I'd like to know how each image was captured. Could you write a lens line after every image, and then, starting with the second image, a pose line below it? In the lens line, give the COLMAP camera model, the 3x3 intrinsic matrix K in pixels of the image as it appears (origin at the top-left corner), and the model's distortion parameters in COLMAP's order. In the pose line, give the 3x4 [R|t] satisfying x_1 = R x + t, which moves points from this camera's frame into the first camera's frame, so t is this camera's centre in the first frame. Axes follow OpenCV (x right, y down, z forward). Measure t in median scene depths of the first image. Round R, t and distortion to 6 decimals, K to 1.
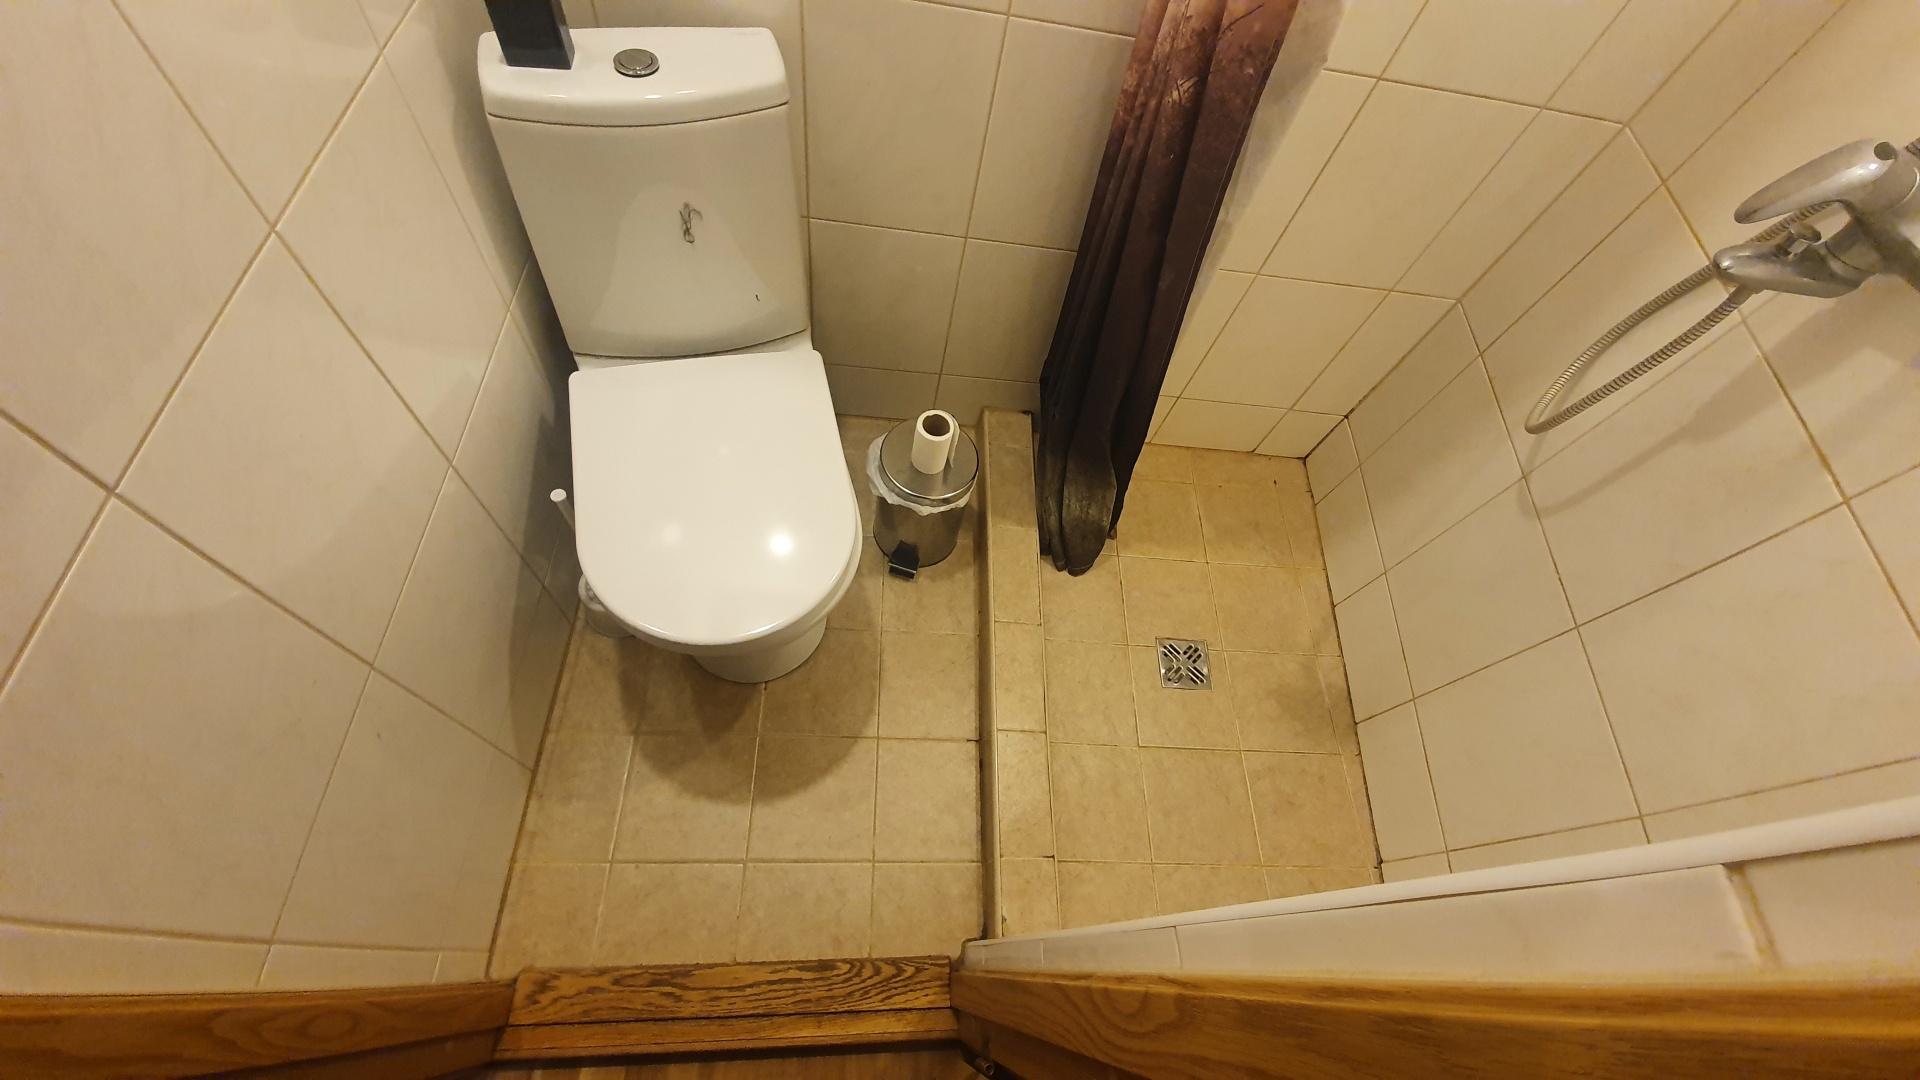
lens RADIAL K [[757.8, 0, 963.6], [0, 757.8, 549.9], [0, 0, 1]] dist [0.013469, -0.017028]
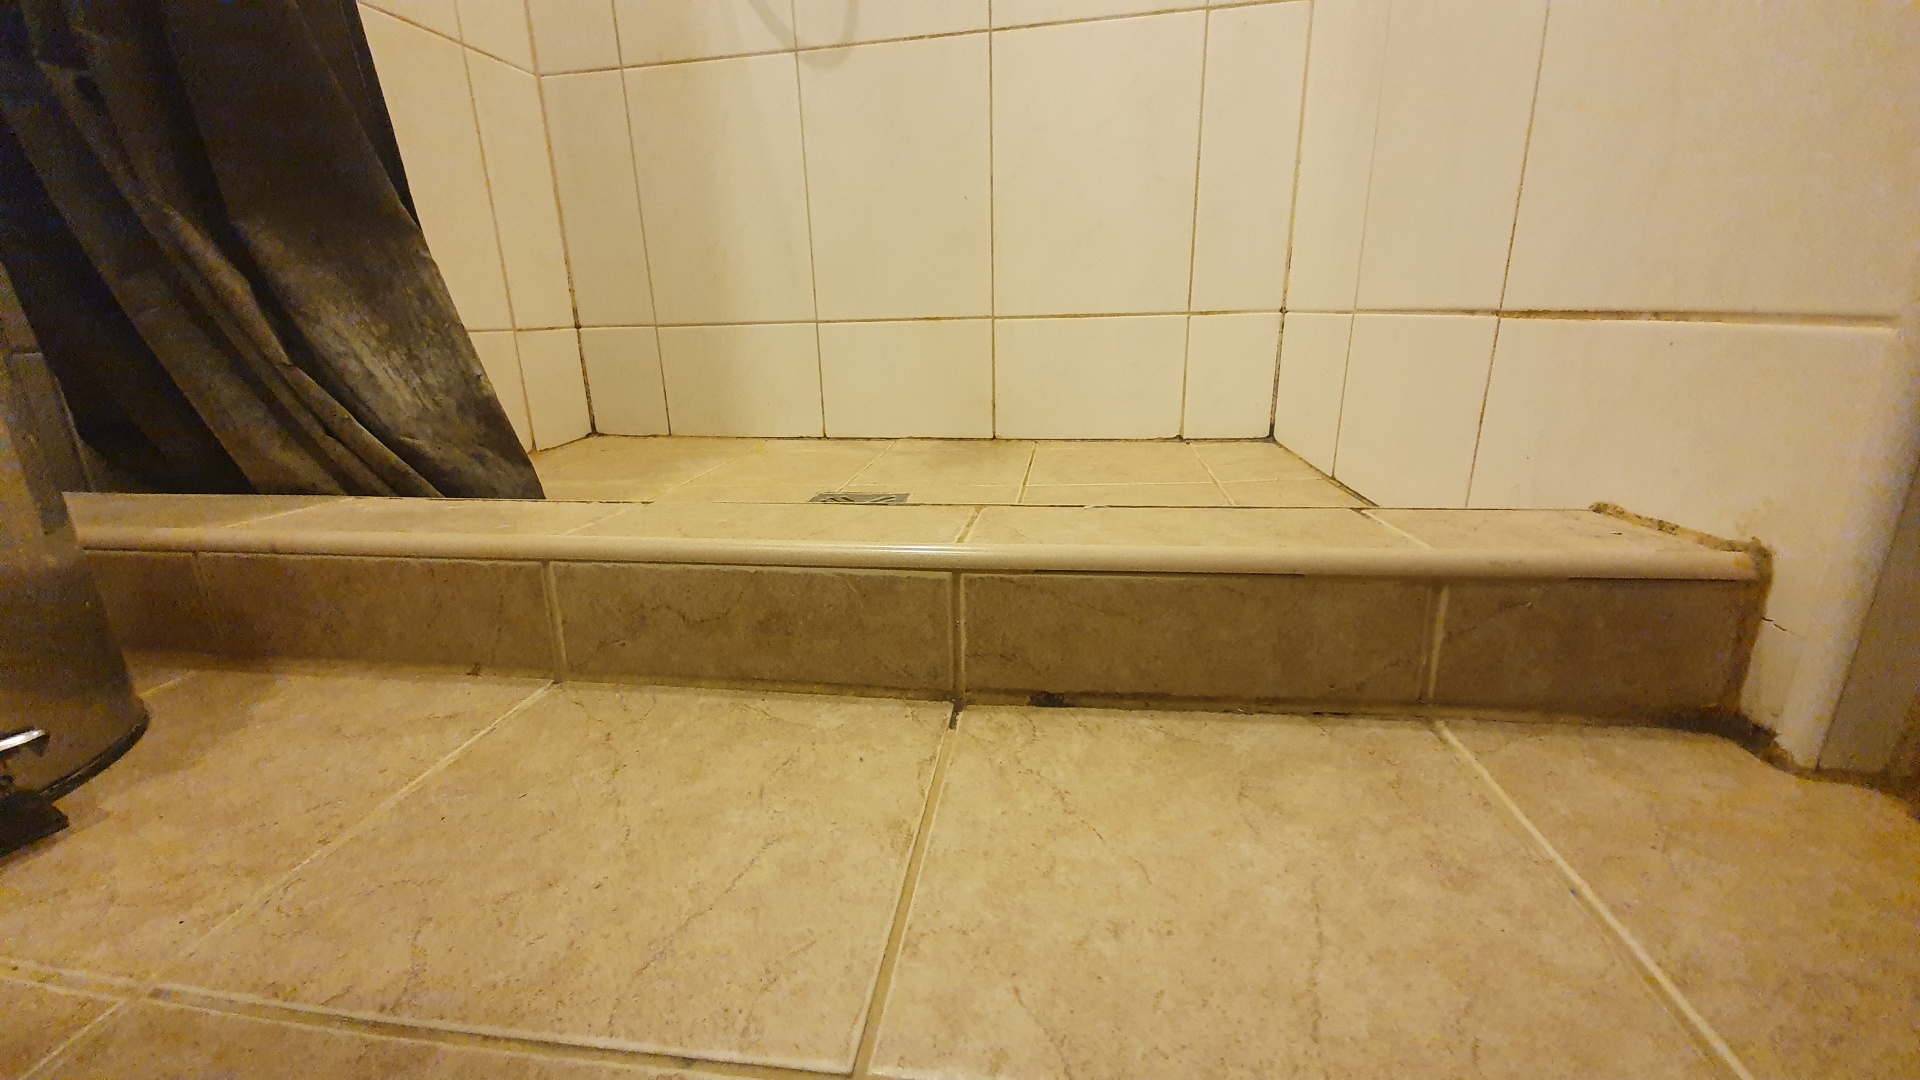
lens RADIAL K [[757.8, 0, 963.6], [0, 757.8, 549.9], [0, 0, 1]] dist [0.013469, -0.017028]
pose [[0.139660, -0.439983, 0.887079, -0.219909], [0.890817, 0.447001, 0.081460, 0.249327], [-0.432367, 0.778848, 0.454373, 1.003043]]
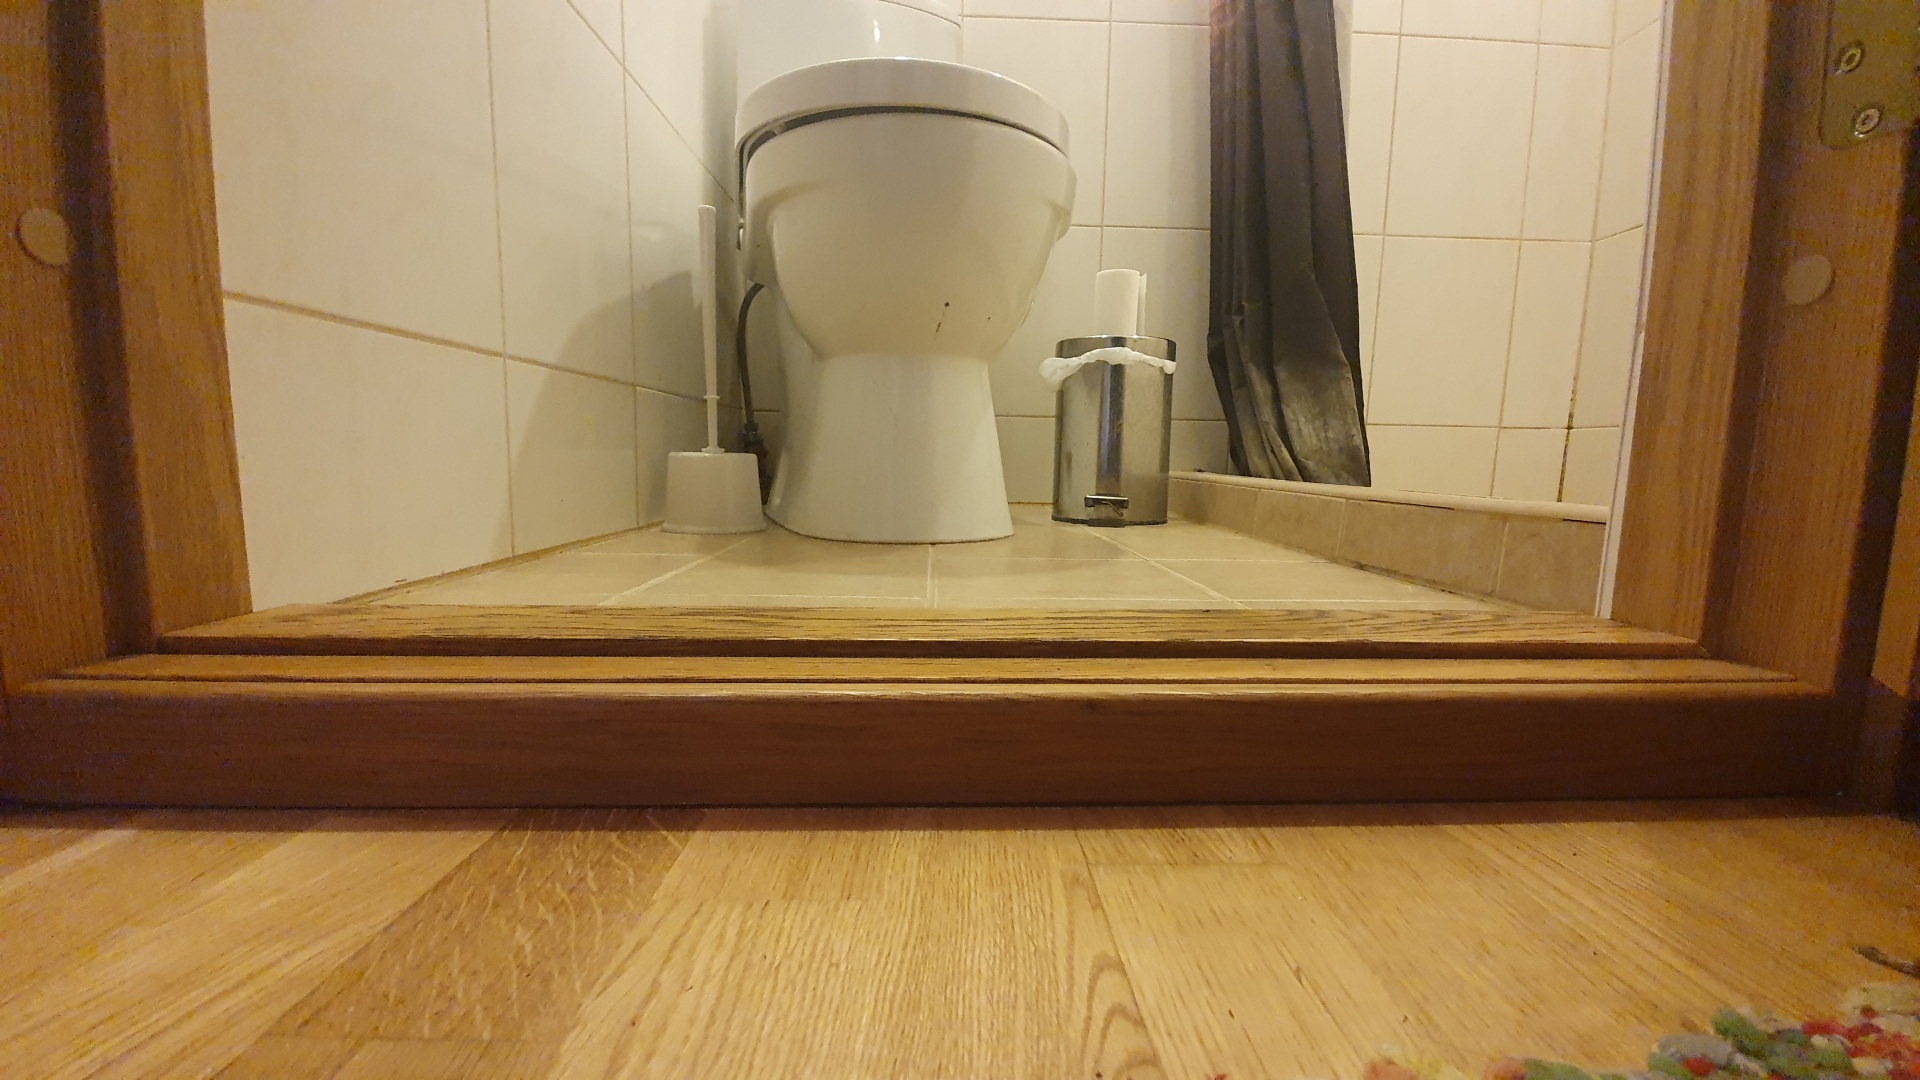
lens RADIAL K [[757.8, 0, 963.6], [0, 757.8, 549.9], [0, 0, 1]] dist [0.013469, -0.017028]
pose [[0.991062, -0.133398, -0.000821, -0.281924], [0.077522, 0.580933, -0.810251, 0.793668], [0.108563, 0.802946, 0.586082, 0.772477]]
